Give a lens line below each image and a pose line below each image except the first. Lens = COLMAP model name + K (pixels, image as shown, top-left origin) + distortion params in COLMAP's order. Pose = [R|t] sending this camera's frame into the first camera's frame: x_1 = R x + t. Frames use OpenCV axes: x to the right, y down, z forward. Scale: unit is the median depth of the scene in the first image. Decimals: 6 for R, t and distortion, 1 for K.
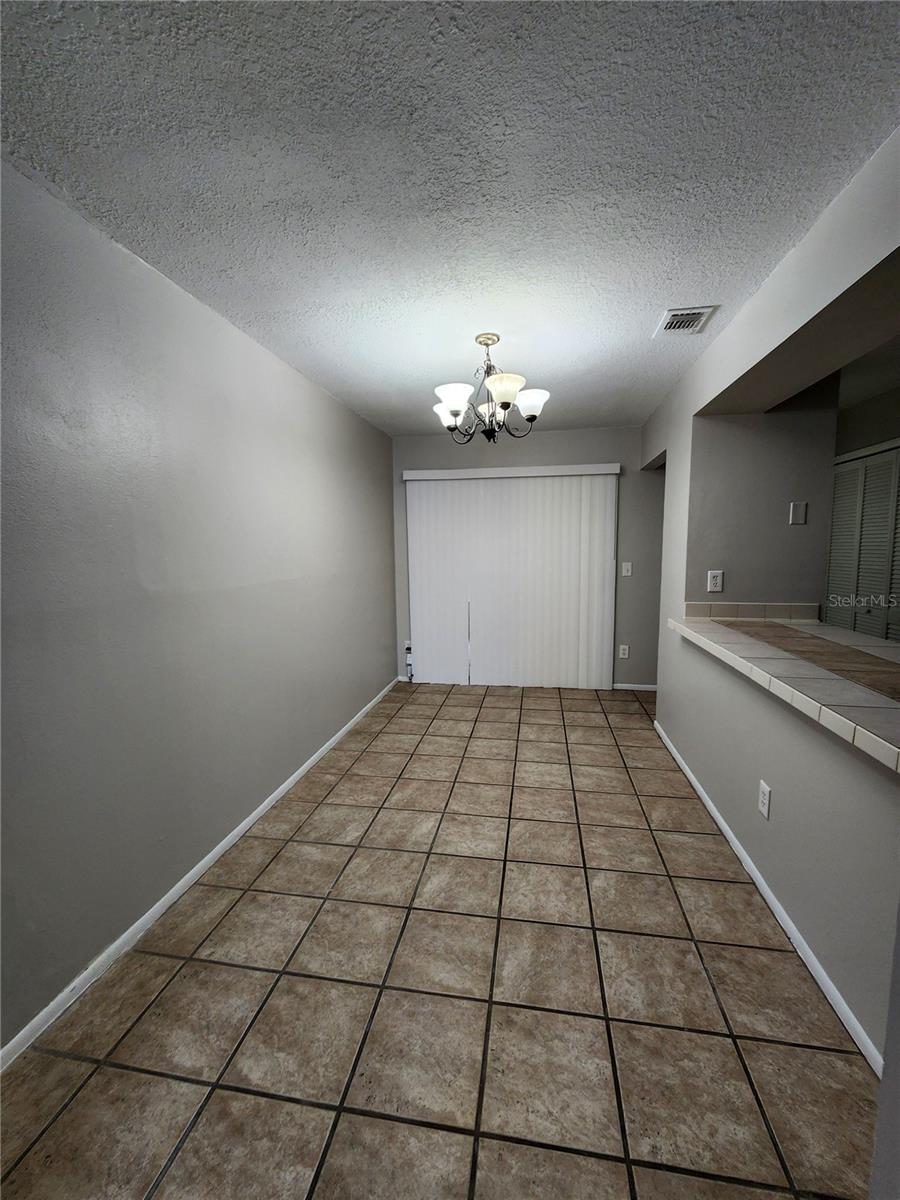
lens RADIAL K [[490.2, 0, 451.4], [0, 490.2, 600.9], [0, 0, 1]] dist [-0.009546, -0.000396]
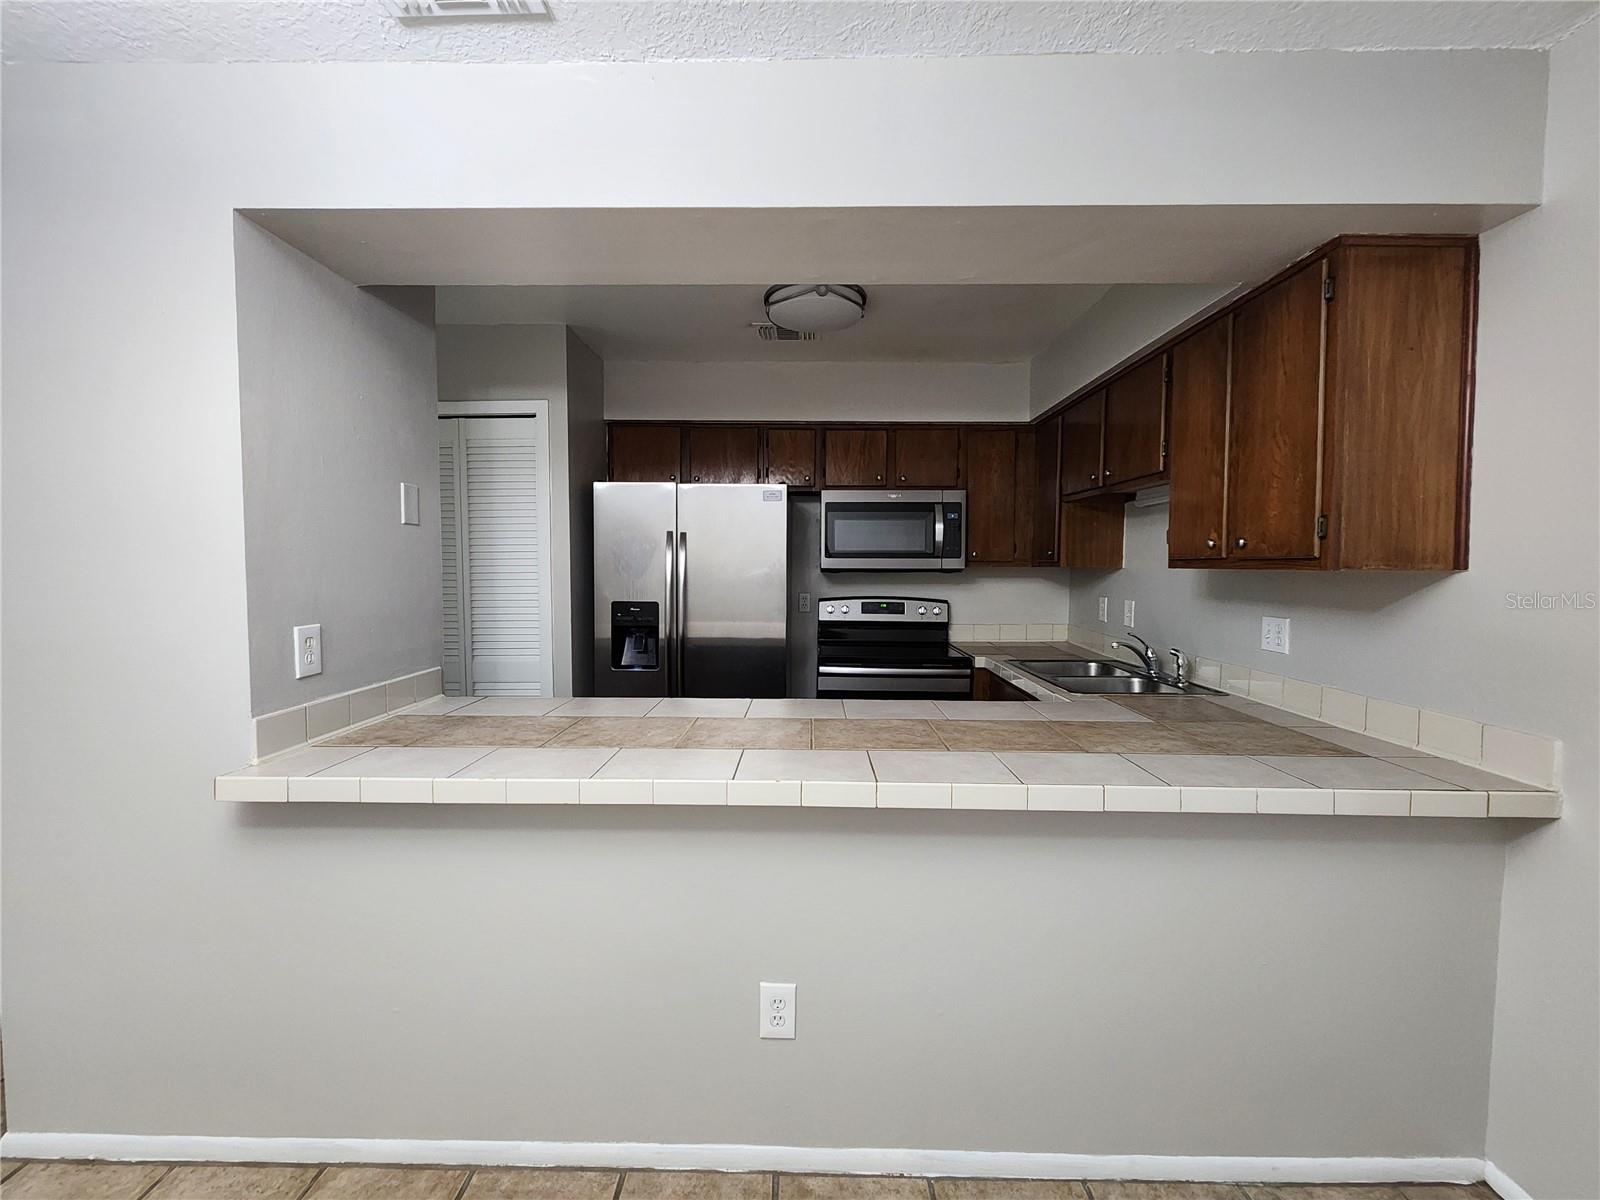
lens RADIAL K [[653.6, 0, 796.3], [0, 653.6, 594.1], [0, 0, 1]] dist [-0.009546, -0.000396]
pose [[-0.144961, -0.029323, 0.989003, -0.056396], [0.112967, 0.992534, 0.045985, -0.068029], [-0.982967, 0.118391, -0.140567, 0.695868]]
